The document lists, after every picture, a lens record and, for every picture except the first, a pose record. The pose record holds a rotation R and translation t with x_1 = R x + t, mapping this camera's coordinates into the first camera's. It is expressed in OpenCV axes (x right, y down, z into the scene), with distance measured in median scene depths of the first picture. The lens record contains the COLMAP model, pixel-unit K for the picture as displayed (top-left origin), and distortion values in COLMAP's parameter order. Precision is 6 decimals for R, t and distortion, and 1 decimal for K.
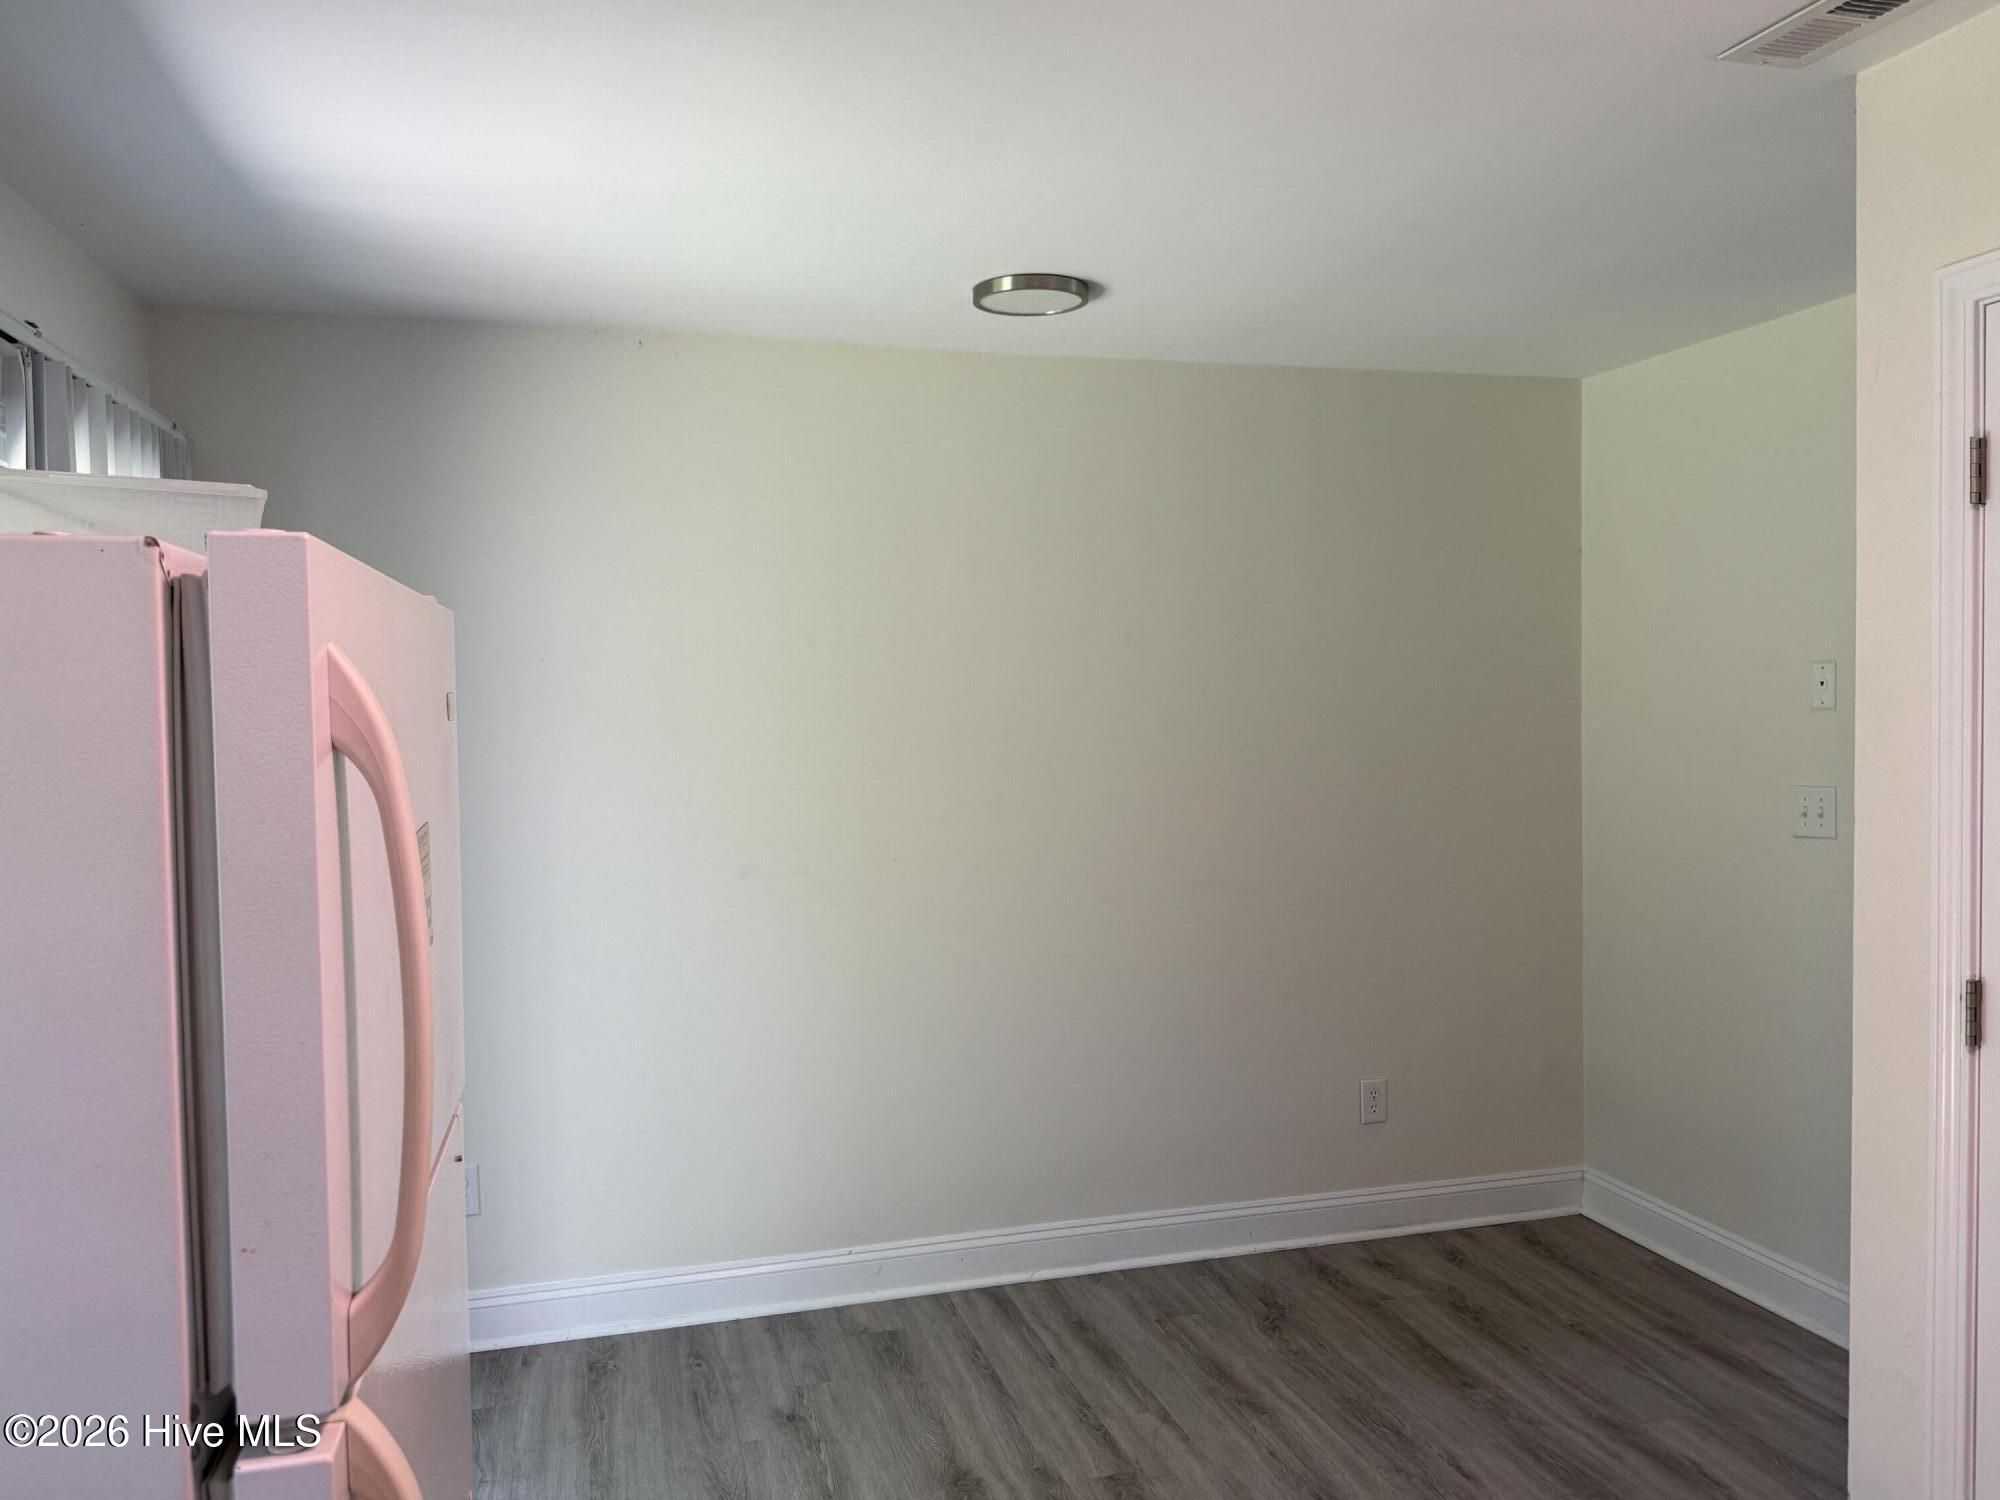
lens RADIAL K [[1439.6, 0, 1000.0], [0, 1439.6, 750.0], [0, 0, 1]] dist [0.133316, -0.230832]
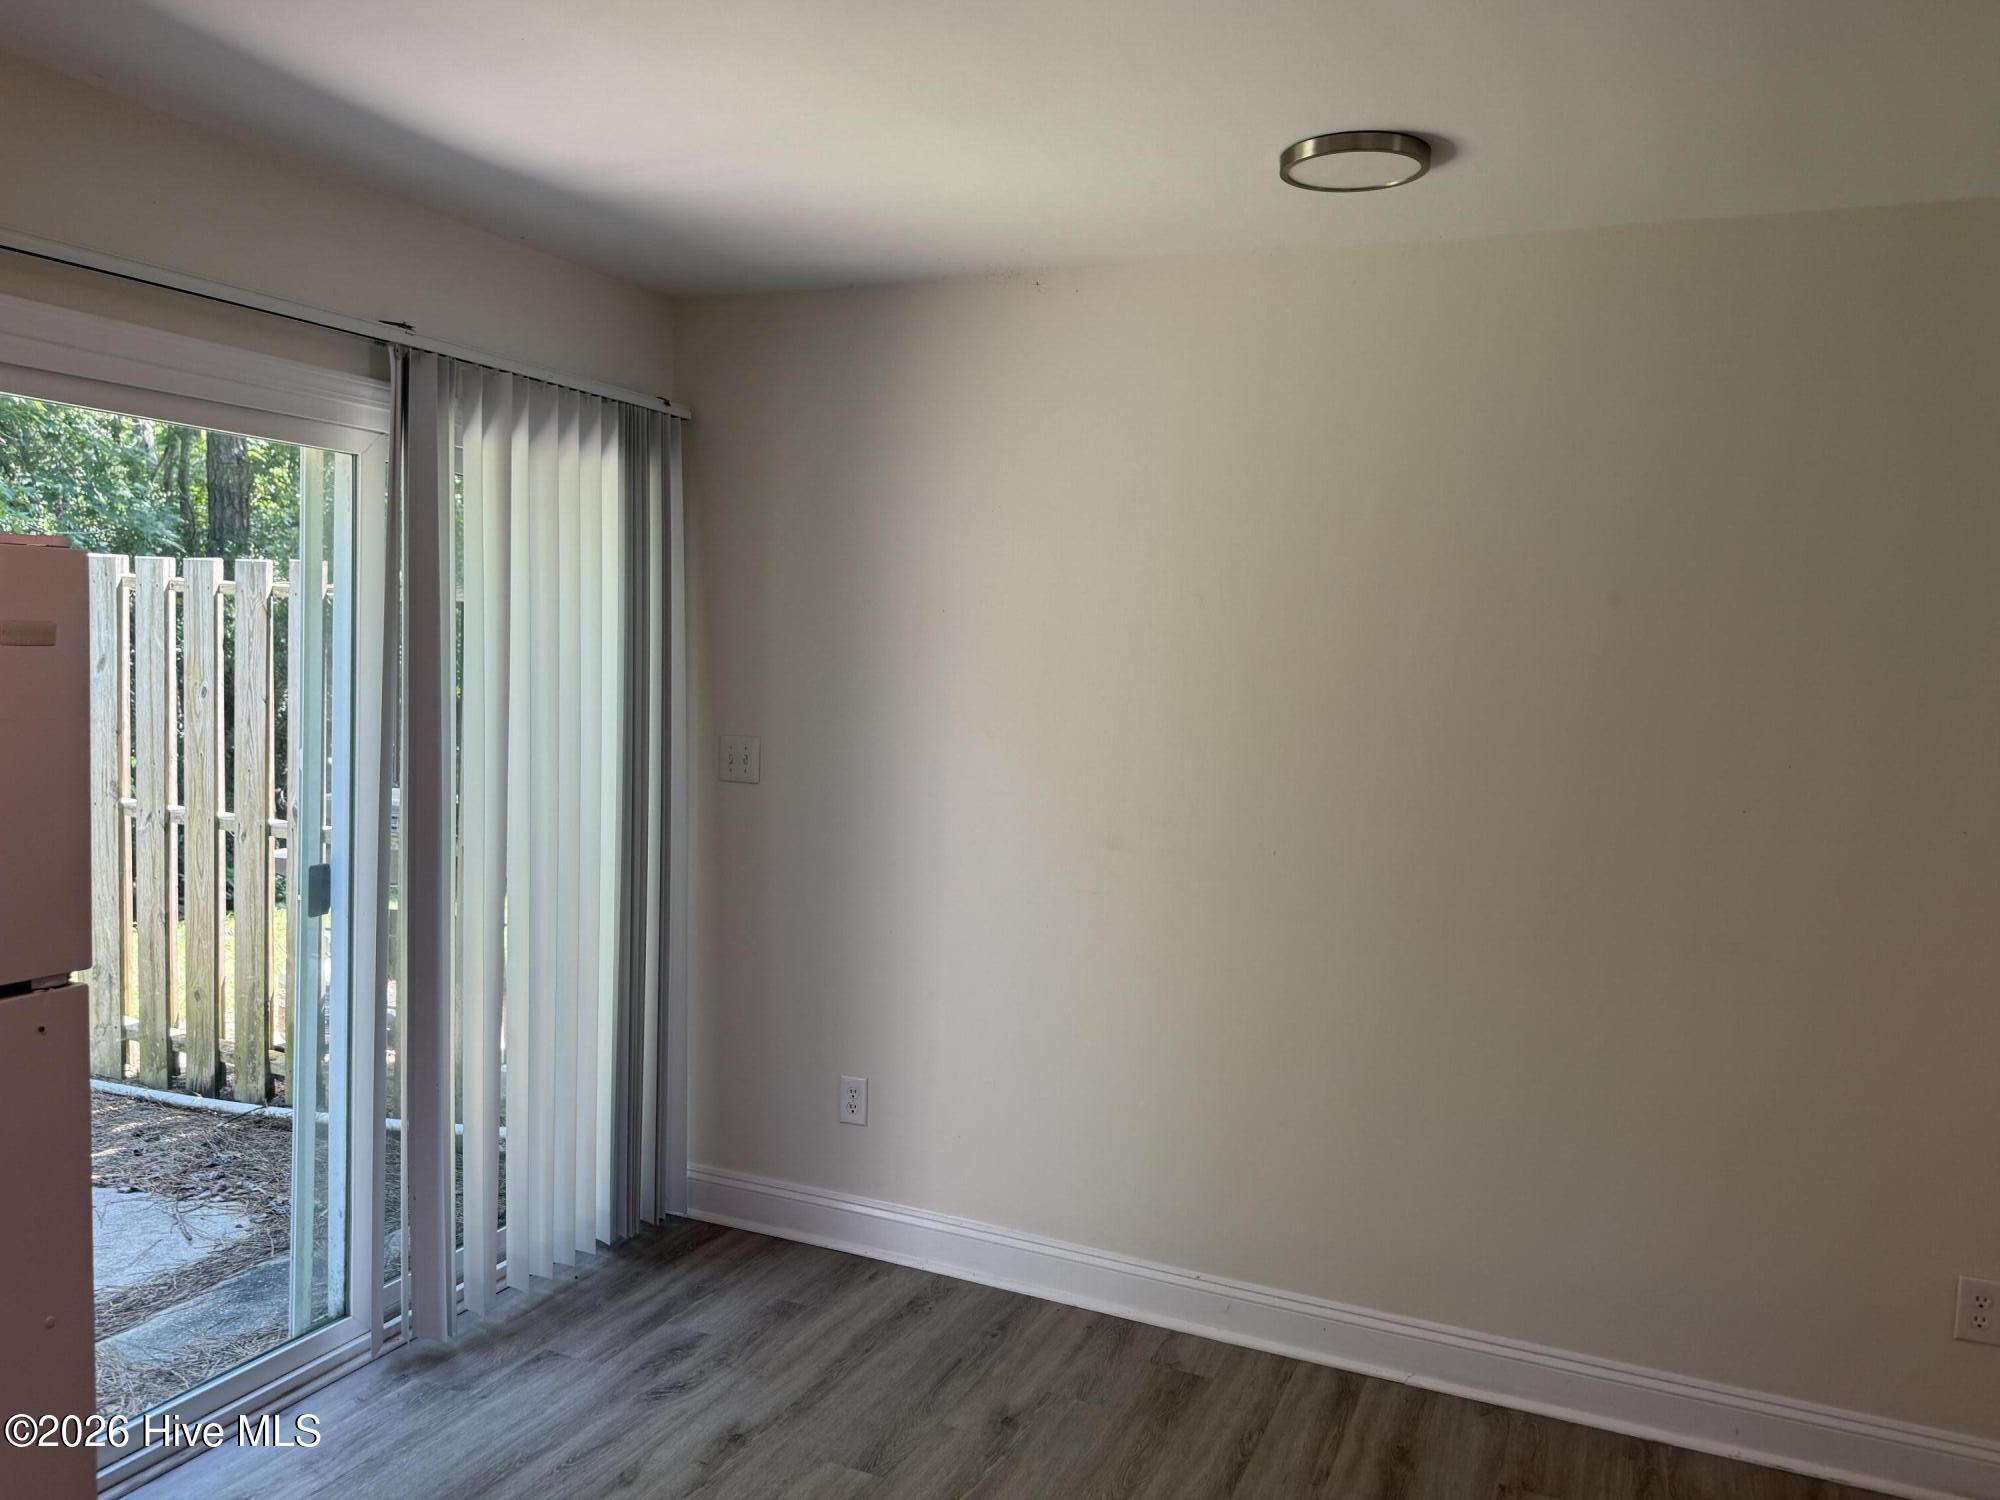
lens RADIAL K [[1470.2, 0, 1000.0], [0, 1470.2, 750.0], [0, 0, 1]] dist [0.007665, -0.004895]
pose [[0.772530, 0.090887, -0.628440, 0.364363], [-0.069345, 0.995860, 0.058780, -0.024817], [0.631180, -0.001830, 0.775634, 0.236491]]
